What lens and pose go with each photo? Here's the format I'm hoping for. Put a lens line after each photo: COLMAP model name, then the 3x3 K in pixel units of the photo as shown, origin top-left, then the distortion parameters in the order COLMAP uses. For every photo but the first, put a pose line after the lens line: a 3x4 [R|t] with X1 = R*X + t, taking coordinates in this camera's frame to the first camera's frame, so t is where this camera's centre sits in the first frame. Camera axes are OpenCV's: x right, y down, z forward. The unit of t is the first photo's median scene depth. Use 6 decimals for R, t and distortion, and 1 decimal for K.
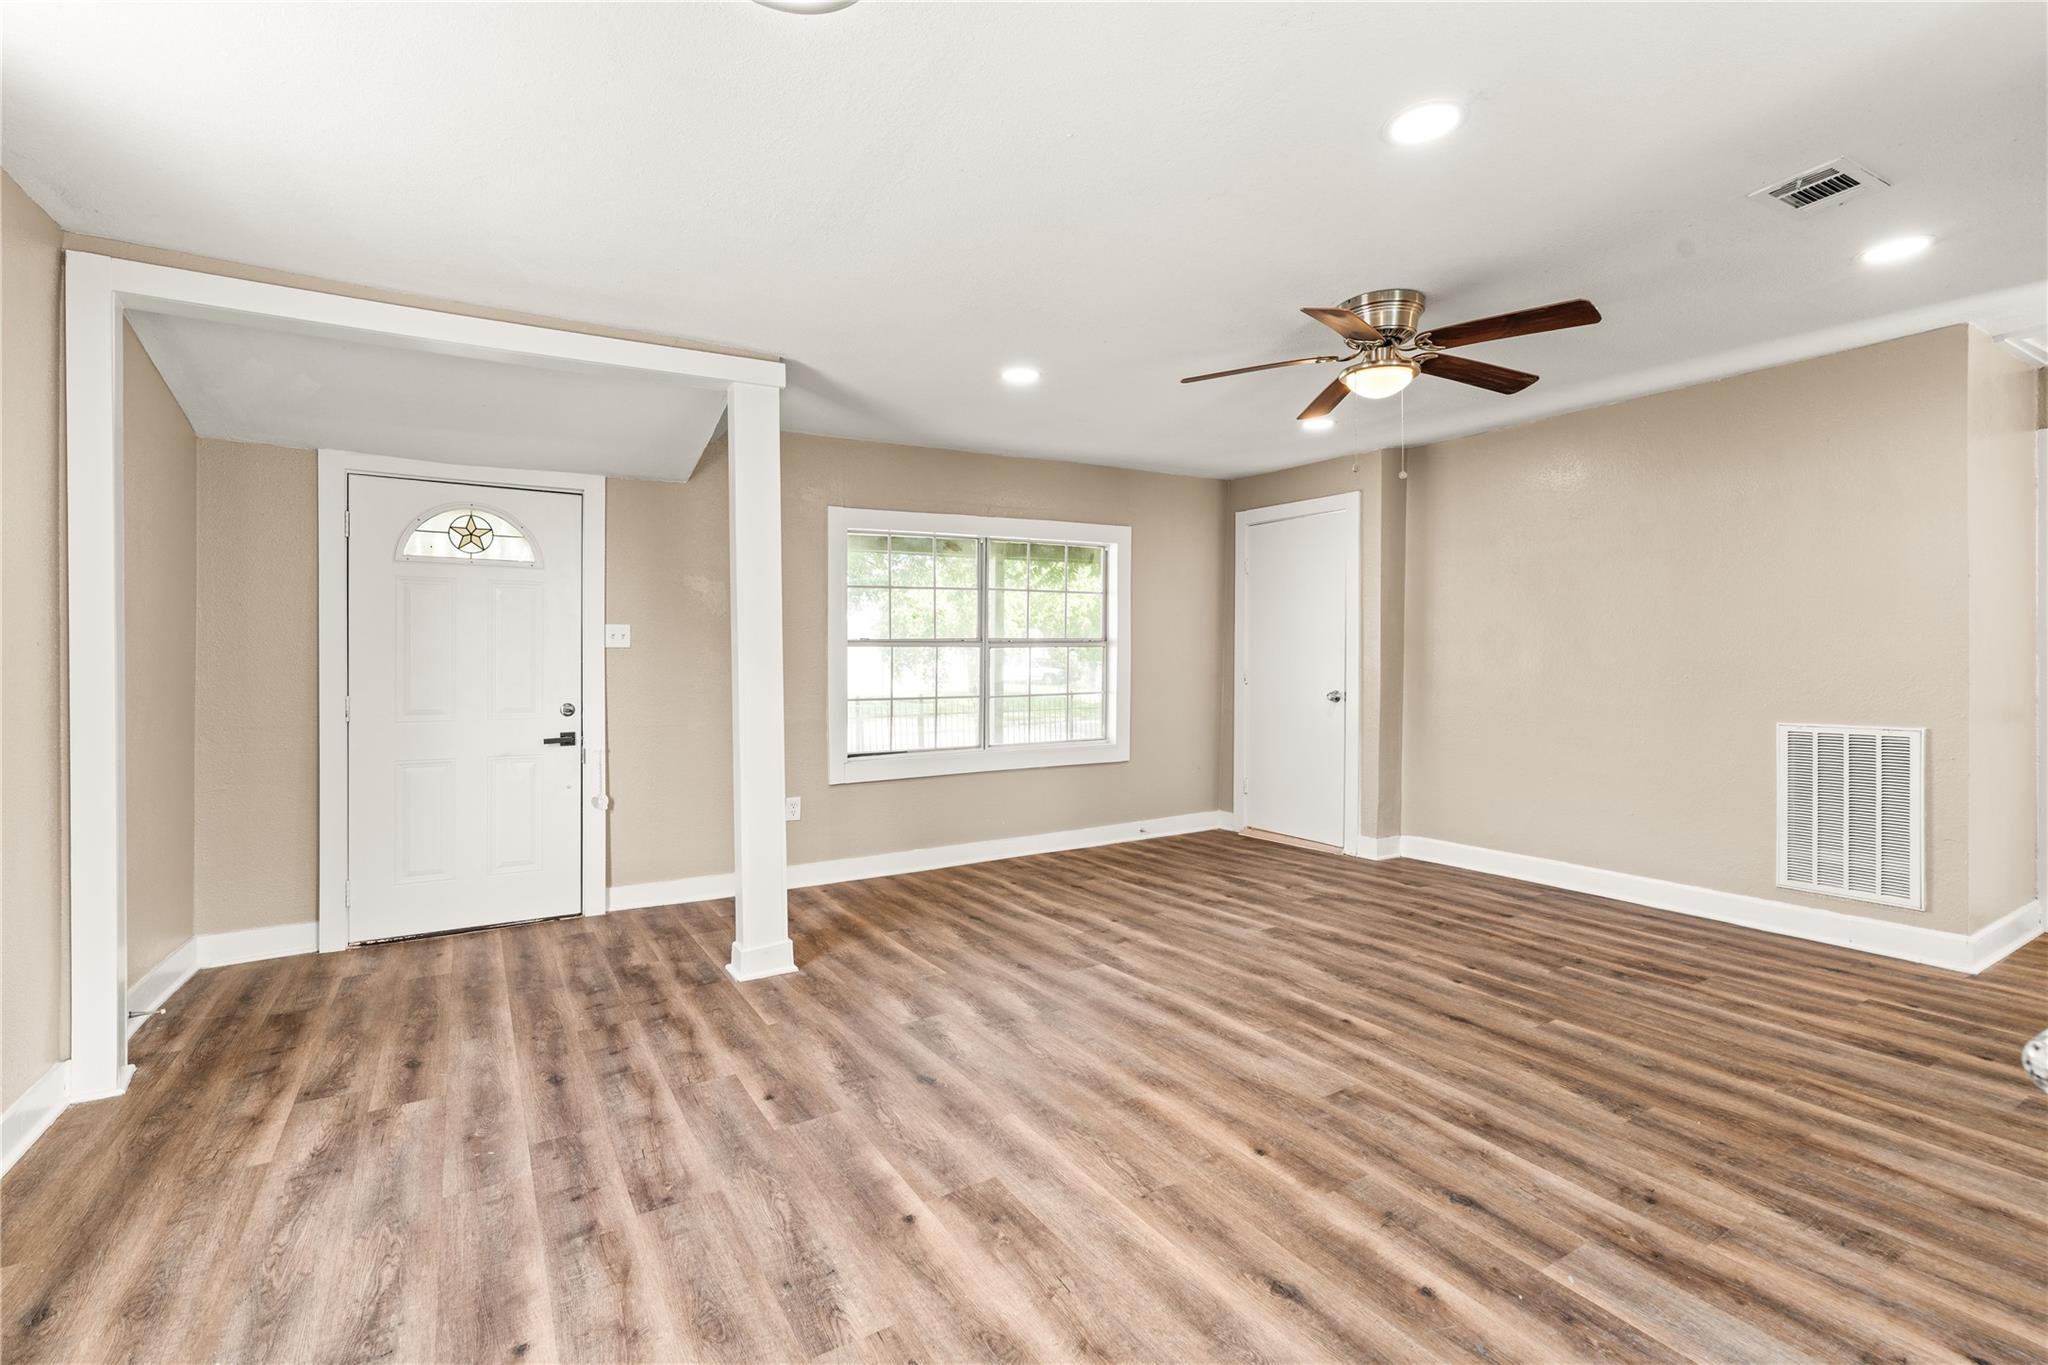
lens RADIAL K [[923.8, 0, 1023.7], [0, 923.8, 665.7], [0, 0, 1]] dist [-0.006529, 0.001176]
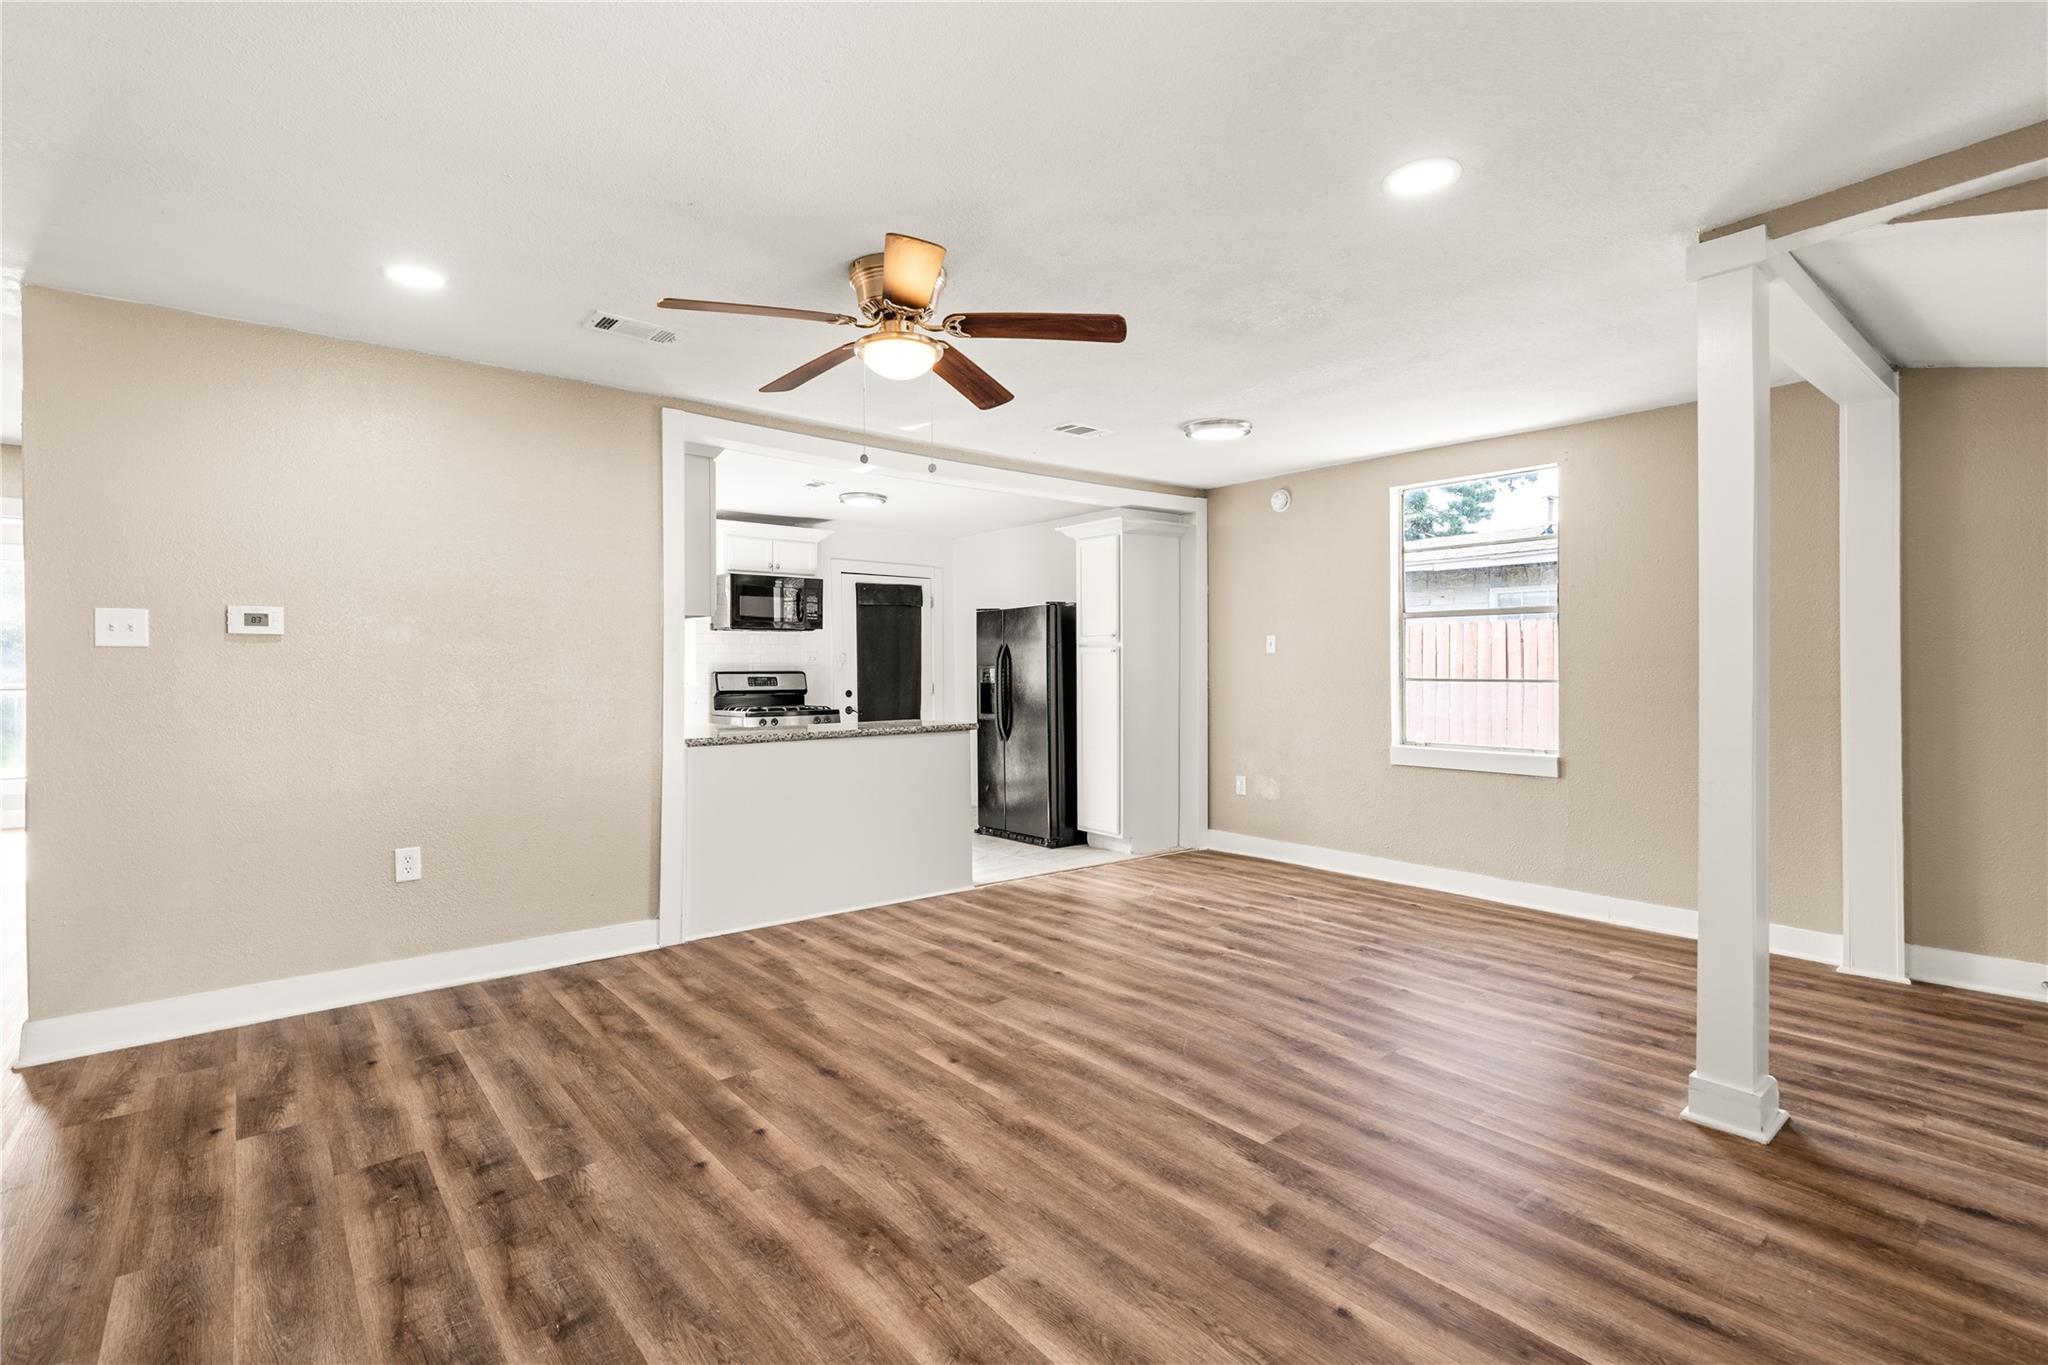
lens RADIAL K [[940.7, 0, 1024.8], [0, 940.7, 673.0], [0, 0, 1]] dist [-0.002488, 0.000138]
pose [[-0.987599, 0.012143, -0.156525, 0.387405], [0.010848, 0.999900, 0.009122, -0.017882], [0.156620, 0.007311, -0.987632, 1.791662]]
